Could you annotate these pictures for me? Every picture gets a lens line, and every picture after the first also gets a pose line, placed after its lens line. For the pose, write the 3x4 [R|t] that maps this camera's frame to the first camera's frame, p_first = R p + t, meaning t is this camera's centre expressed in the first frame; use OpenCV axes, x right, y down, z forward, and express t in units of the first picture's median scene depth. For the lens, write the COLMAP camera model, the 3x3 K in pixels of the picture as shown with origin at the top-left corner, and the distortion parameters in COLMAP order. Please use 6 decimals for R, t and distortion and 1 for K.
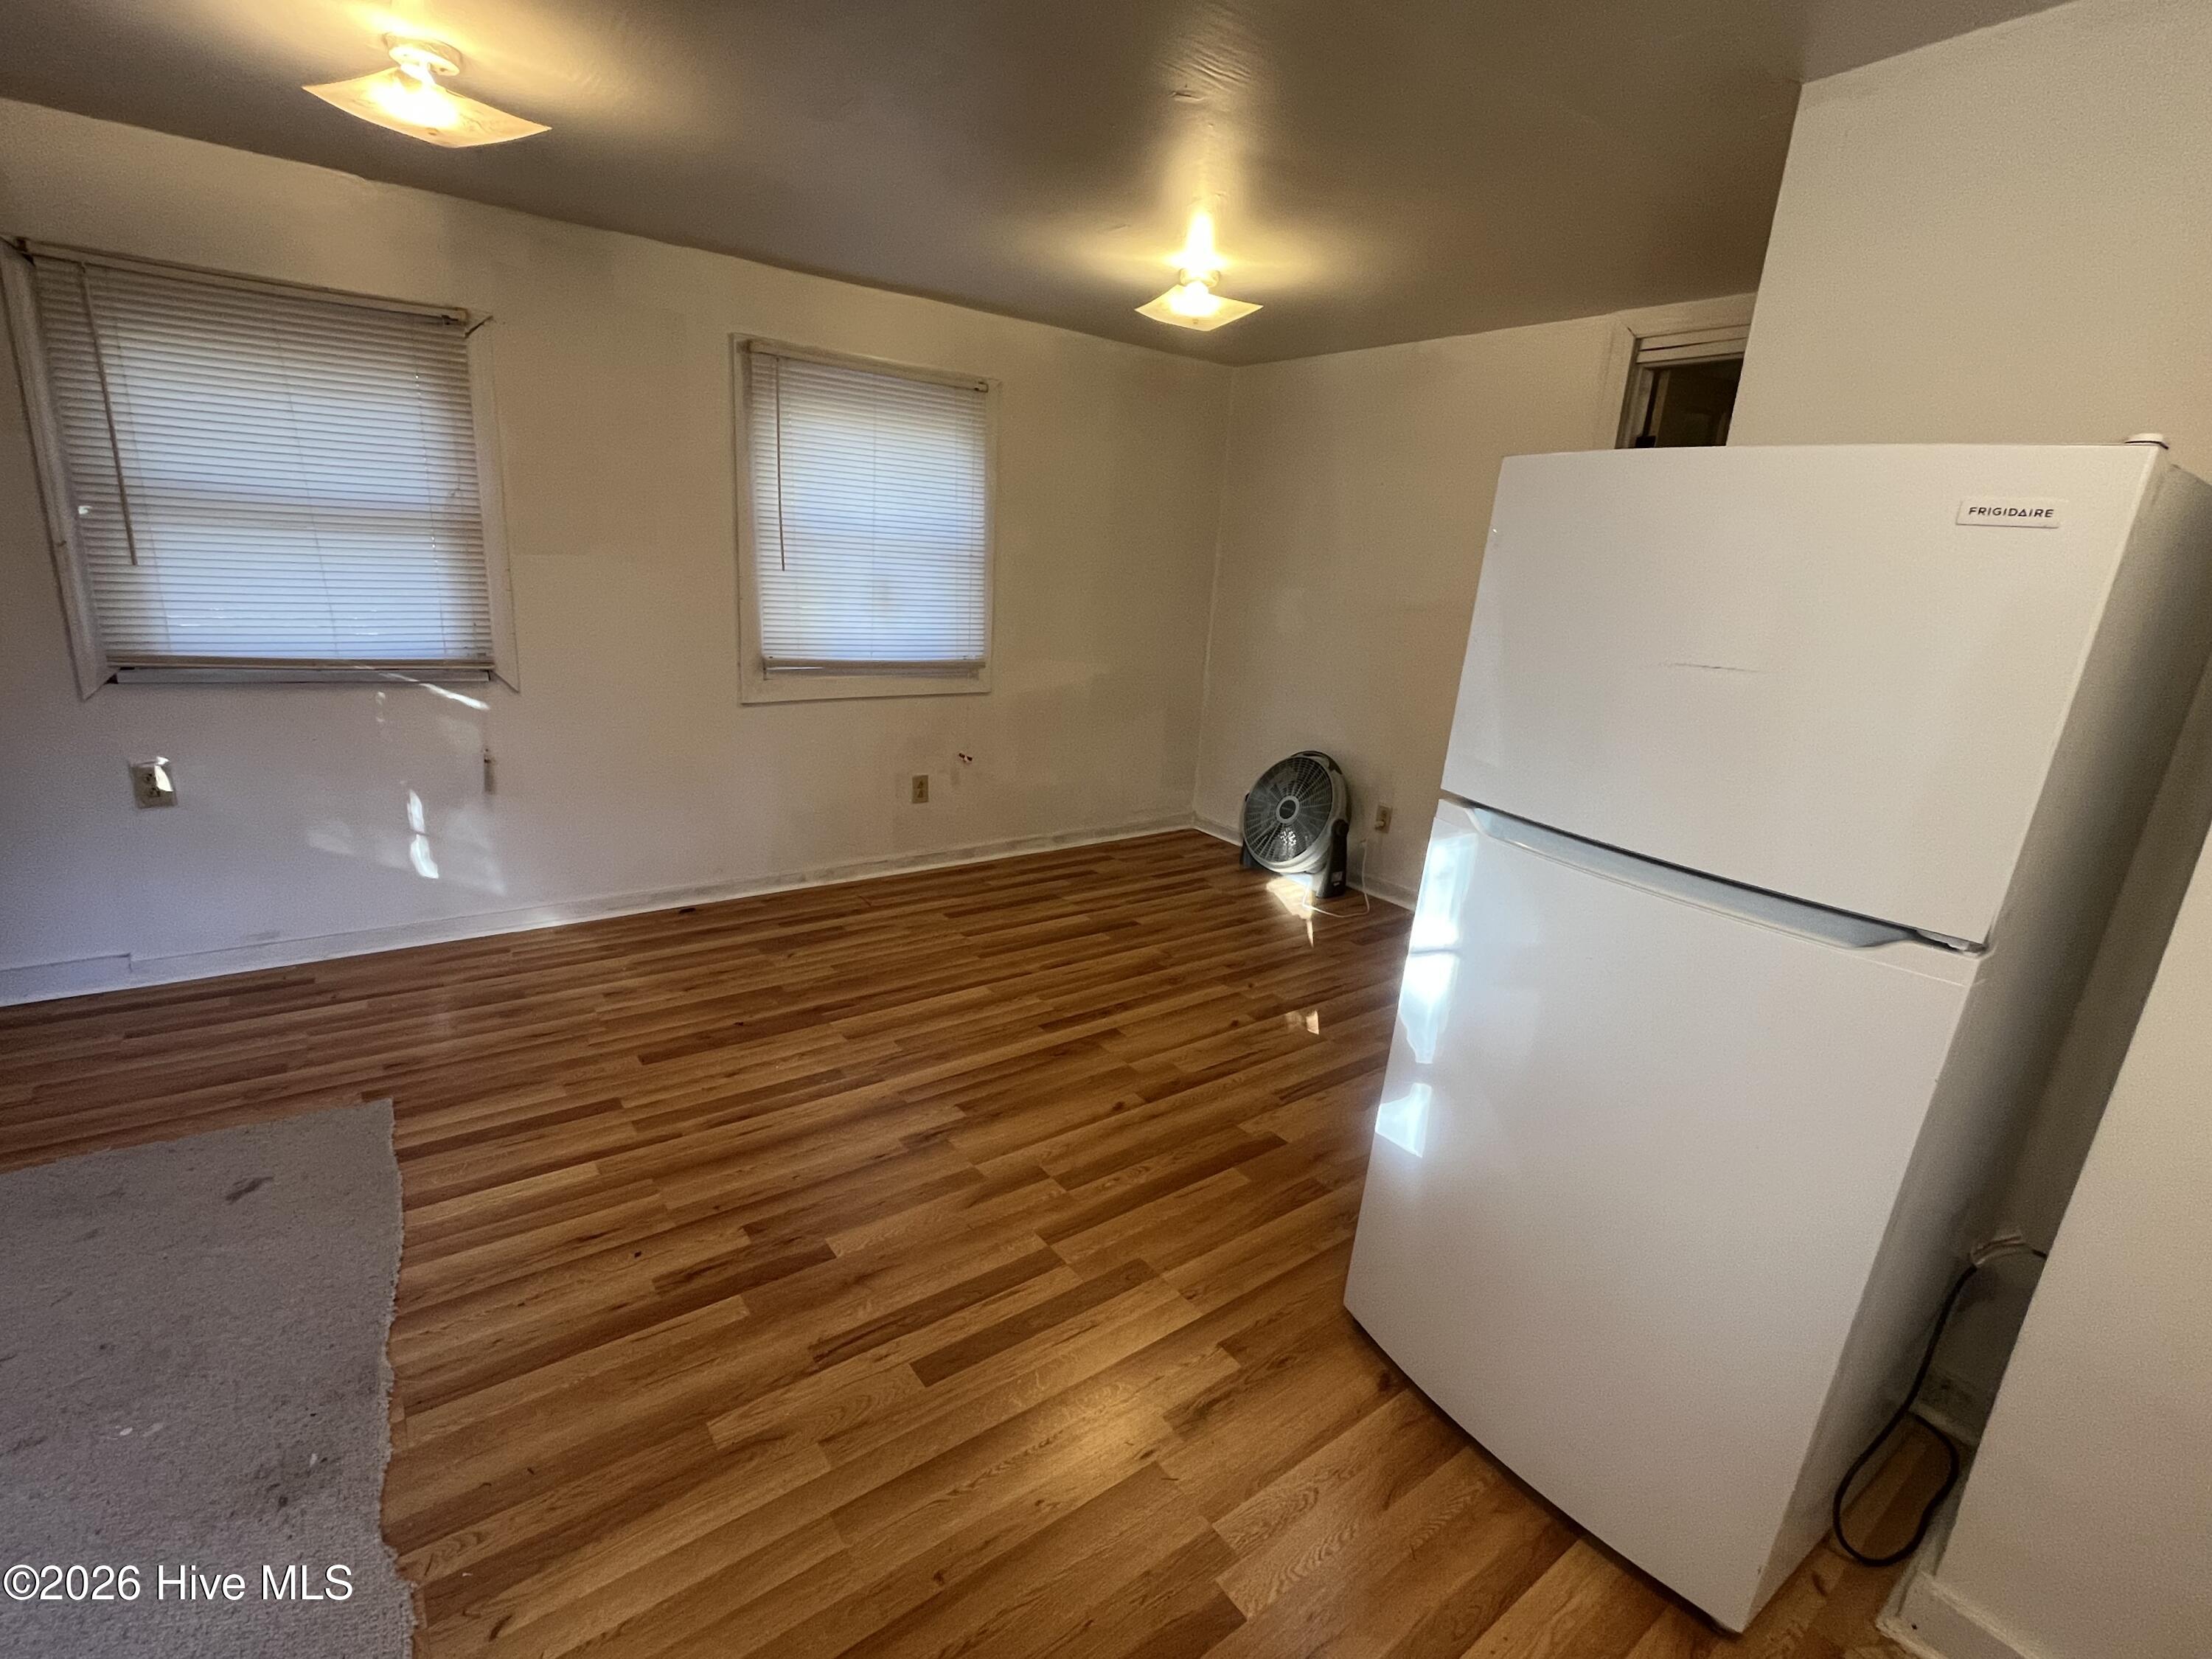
lens RADIAL K [[1013.2, 0, 1100.0], [0, 1013.2, 829.8], [0, 0, 1]] dist [-0.001450, -0.001024]
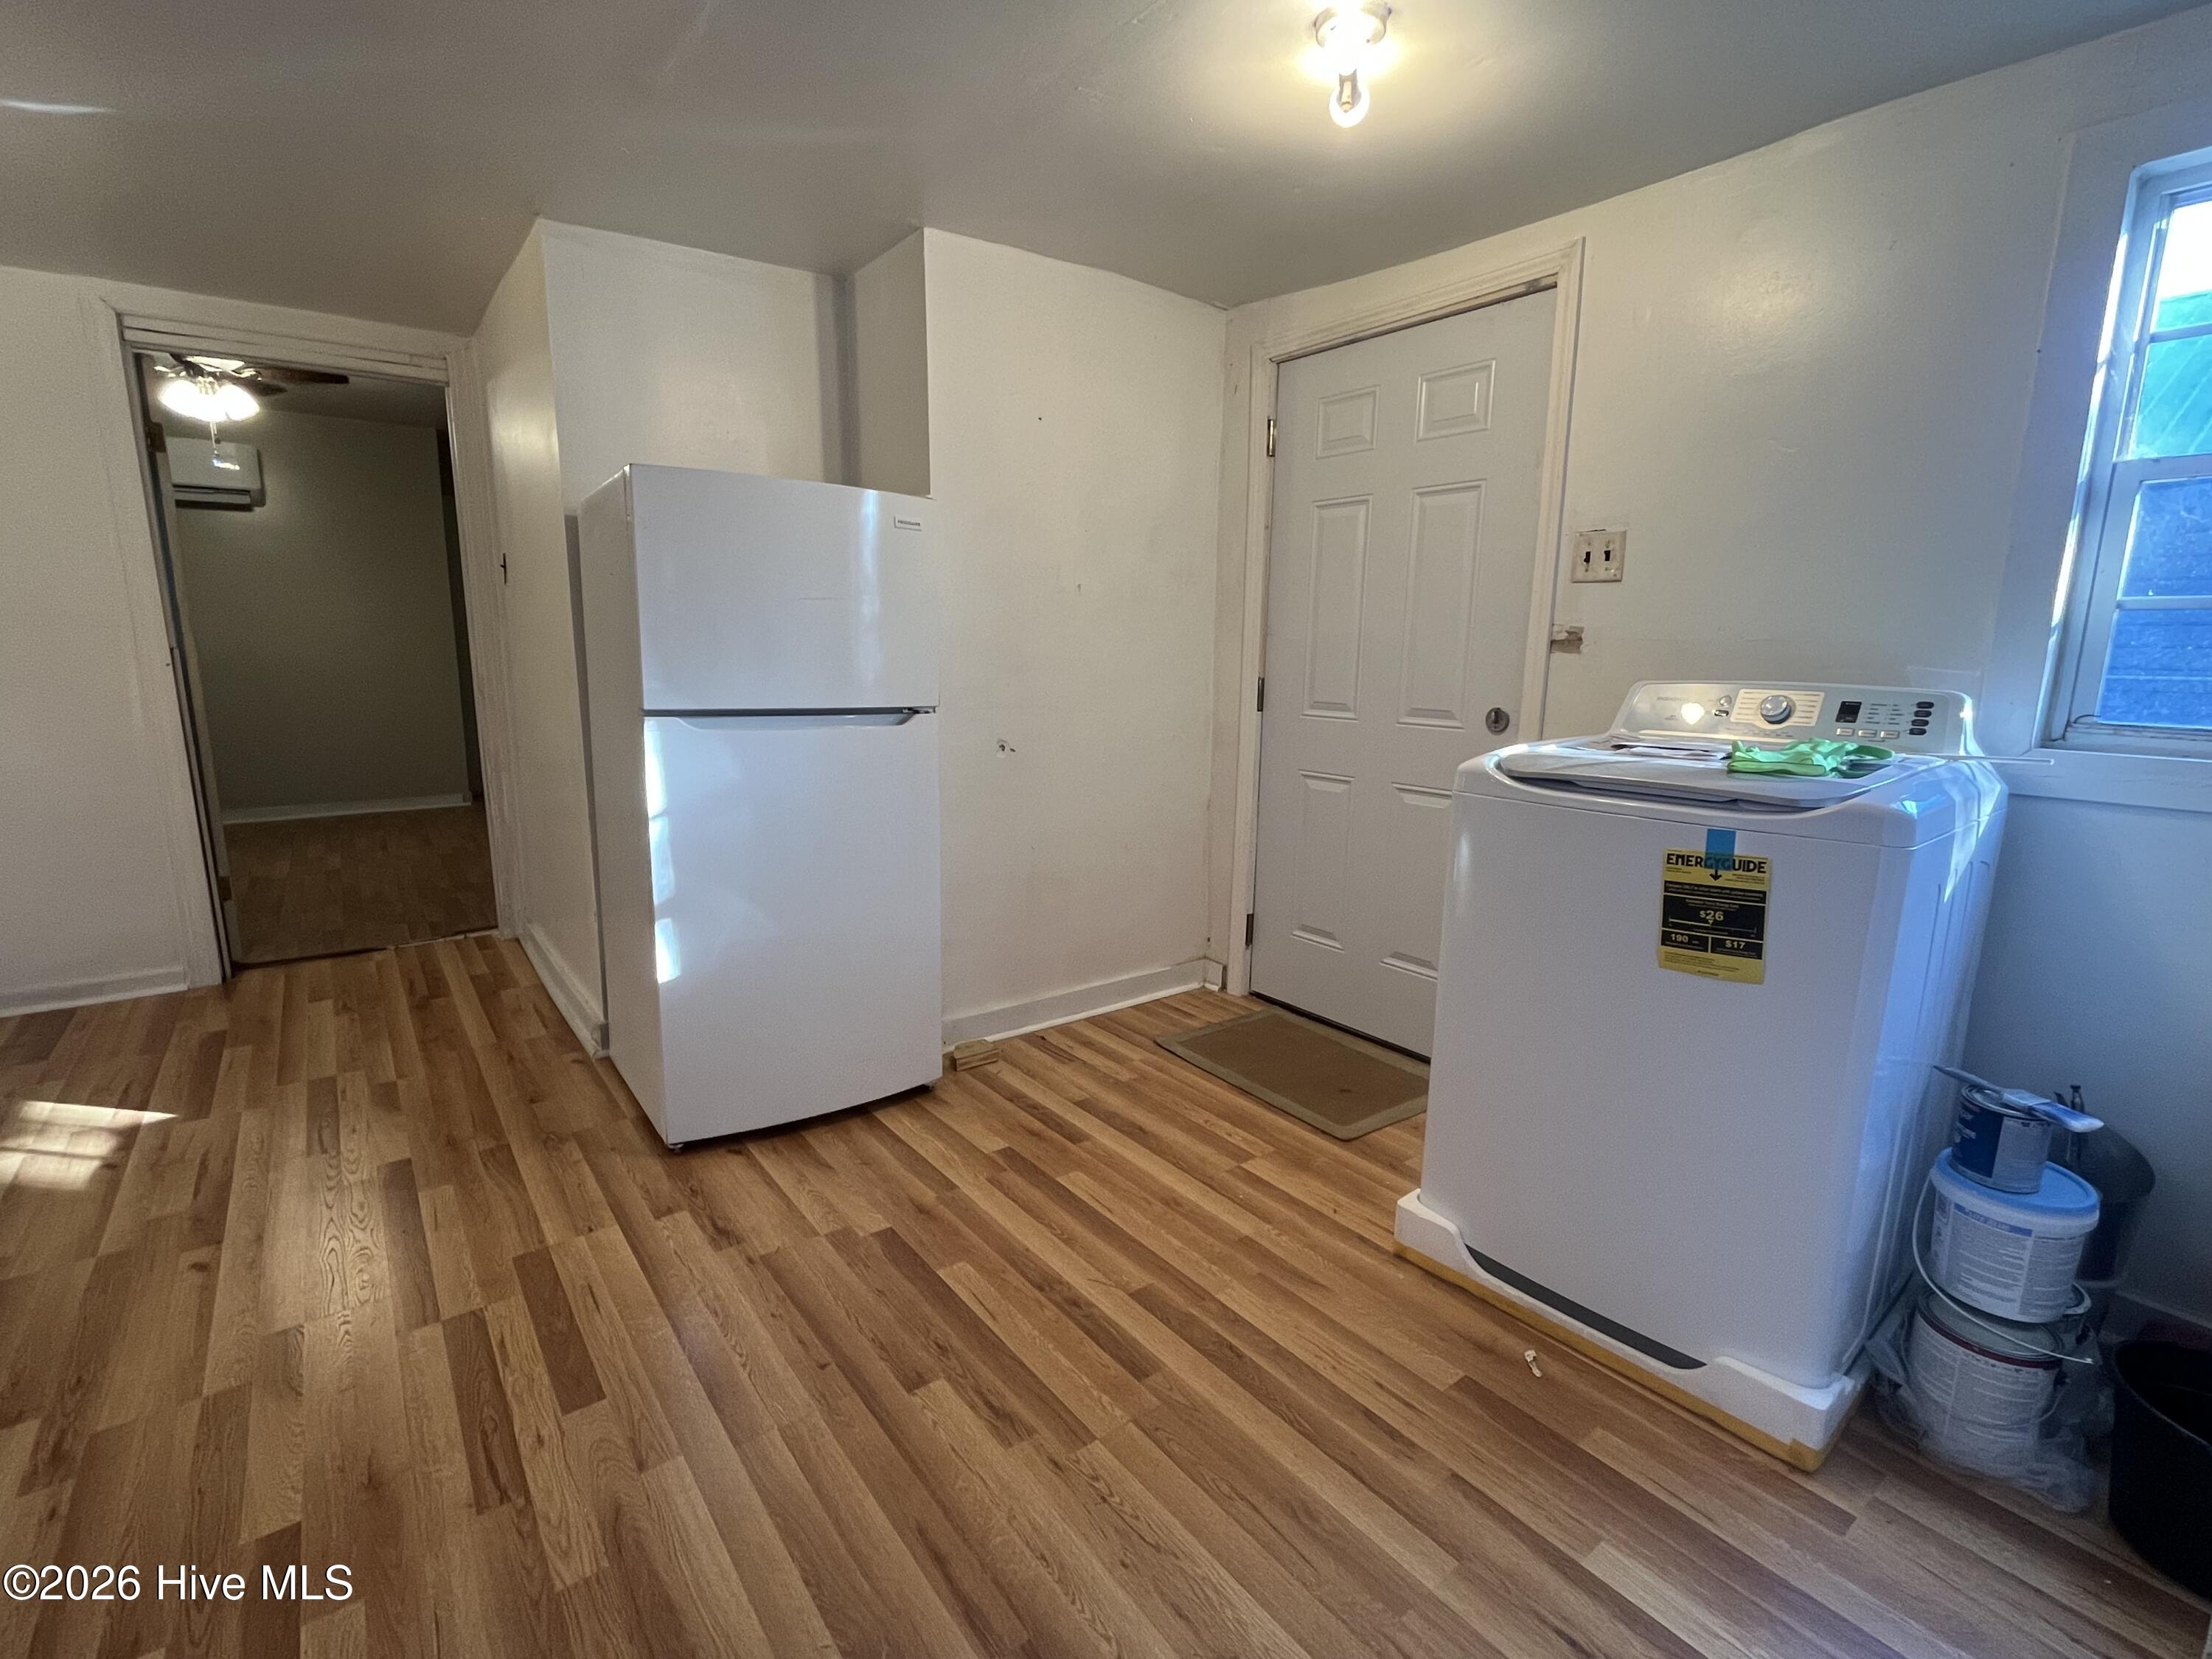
lens RADIAL K [[1013.2, 0, 1100.0], [0, 1013.2, 829.8], [0, 0, 1]] dist [-0.001450, -0.001024]
pose [[-0.011621, -0.245466, 0.969336, -0.904203], [0.256179, 0.936316, 0.240175, -0.051515], [-0.966559, 0.251115, 0.052002, 0.349985]]
